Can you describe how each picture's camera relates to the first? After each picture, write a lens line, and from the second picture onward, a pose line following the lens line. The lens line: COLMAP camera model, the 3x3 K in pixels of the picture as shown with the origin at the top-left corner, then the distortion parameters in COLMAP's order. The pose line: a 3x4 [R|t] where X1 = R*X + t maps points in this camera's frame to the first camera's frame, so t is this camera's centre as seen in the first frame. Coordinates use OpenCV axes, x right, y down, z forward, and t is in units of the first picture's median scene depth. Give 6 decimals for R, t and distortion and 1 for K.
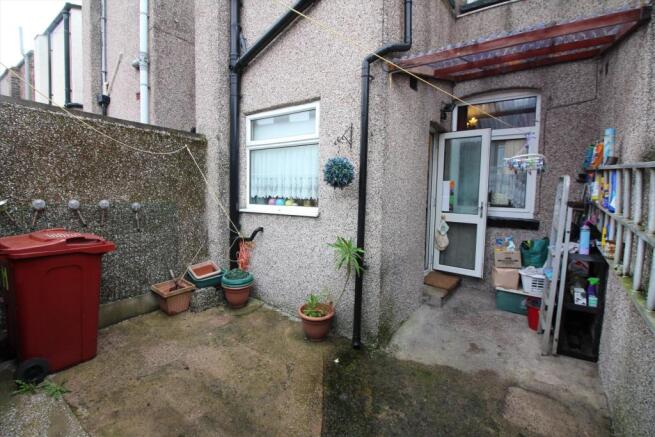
lens RADIAL K [[306.6, 0, 325.7], [0, 306.6, 216.0], [0, 0, 1]] dist [0.001573, -0.014302]
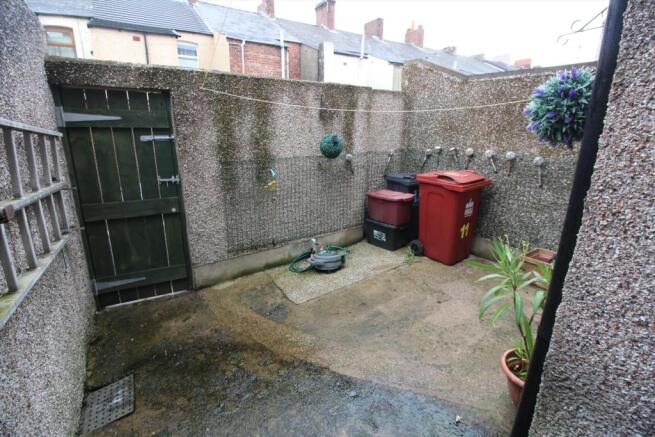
lens RADIAL K [[306.6, 0, 325.7], [0, 306.6, 216.0], [0, 0, 1]] dist [0.001573, -0.014302]
pose [[-0.389001, 0.224236, -0.893530, 0.649256], [-0.092993, 0.955412, 0.280250, -0.088518], [0.916532, 0.192110, -0.350804, 0.932457]]
